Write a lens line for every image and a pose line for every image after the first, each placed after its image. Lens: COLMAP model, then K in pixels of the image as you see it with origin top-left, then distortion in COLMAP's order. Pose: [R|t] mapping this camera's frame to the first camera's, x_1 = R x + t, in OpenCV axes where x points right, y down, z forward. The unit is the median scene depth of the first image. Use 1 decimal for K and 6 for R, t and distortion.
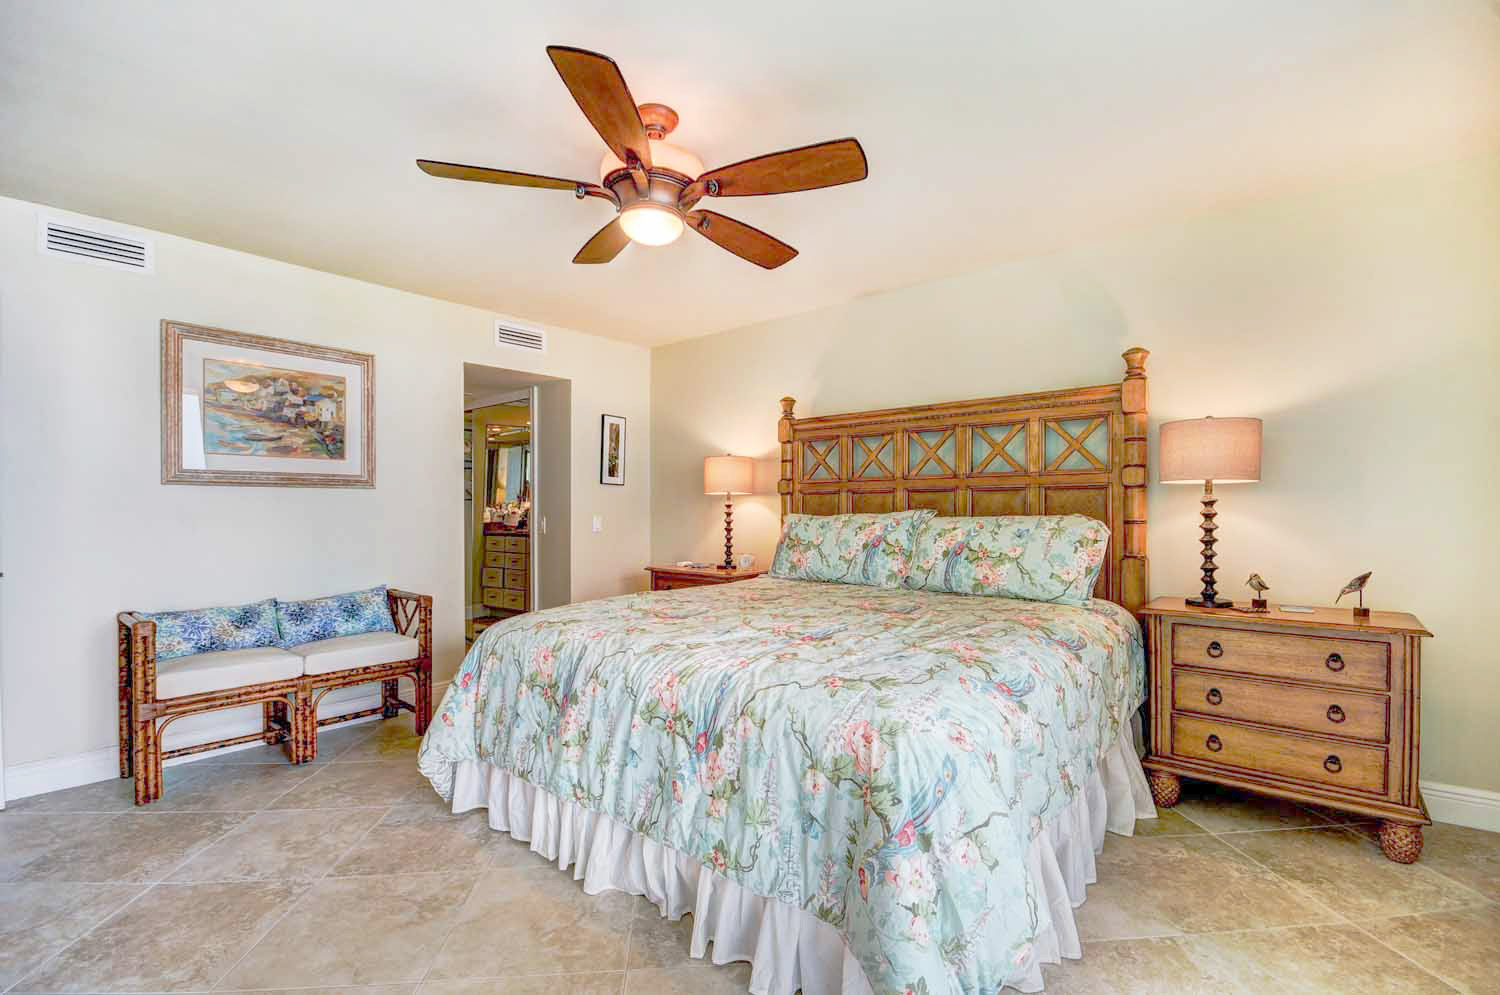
lens RADIAL K [[679.9, 0, 752.3], [0, 679.9, 516.6], [0, 0, 1]] dist [-0.014470, -0.000410]
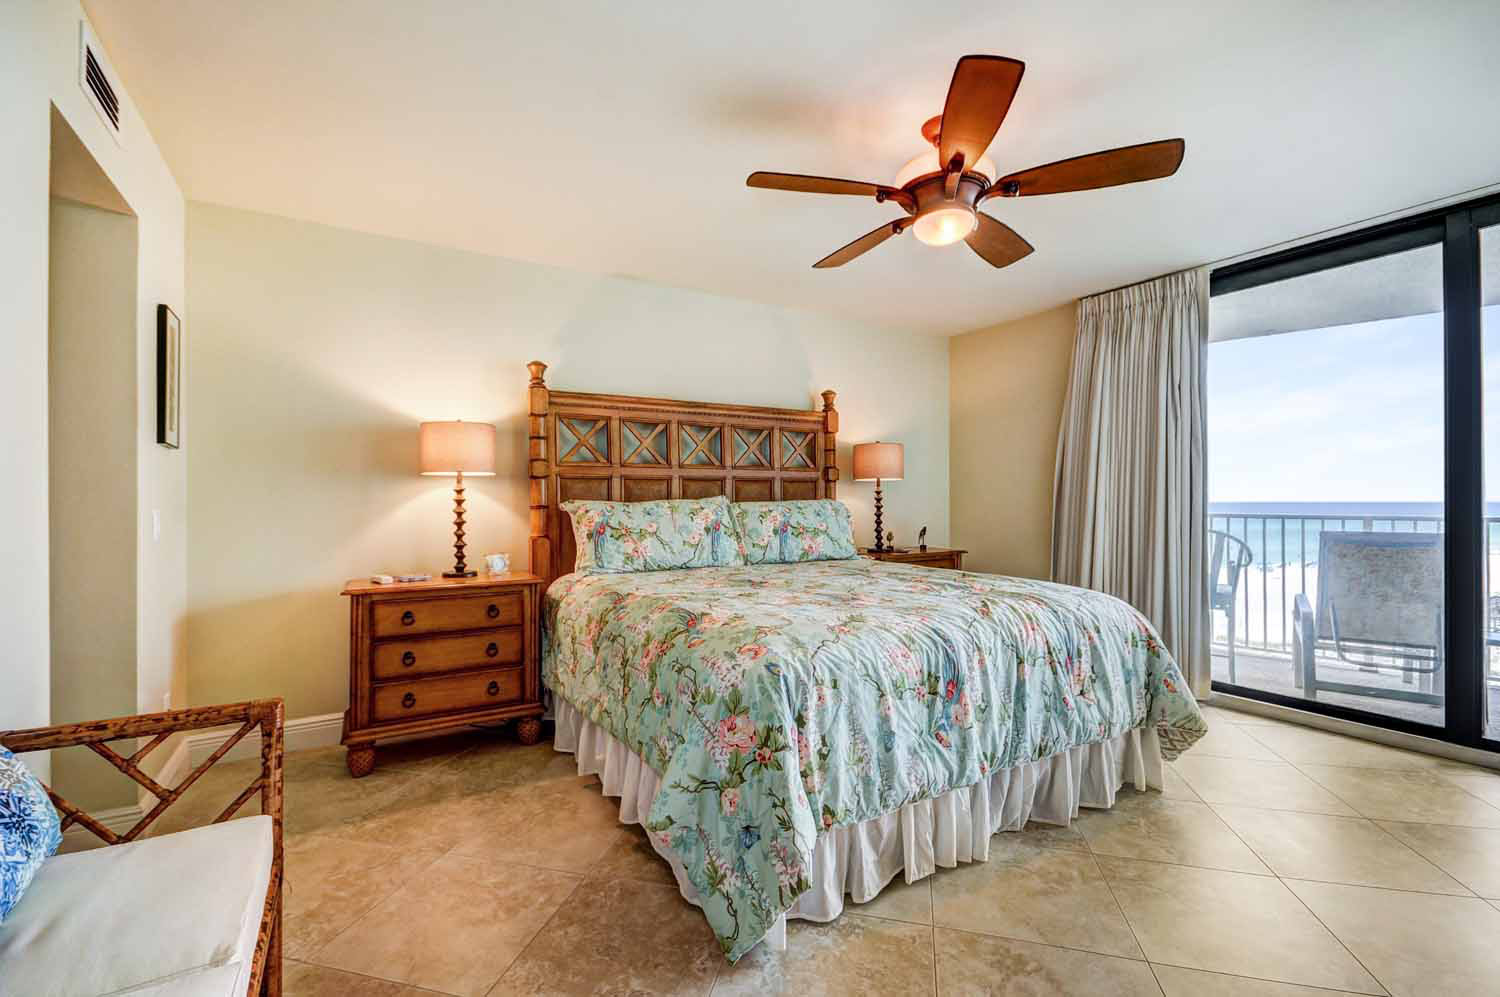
lens RADIAL K [[640.0, 0, 750.0], [0, 640.0, 498.5], [0, 0, 1]] dist [-0.053227, -0.000066]
pose [[0.306884, -0.003133, 0.951742, -0.726074], [0.009192, 0.999958, 0.000327, -0.005235], [-0.951703, 0.008648, 0.306900, 0.602623]]
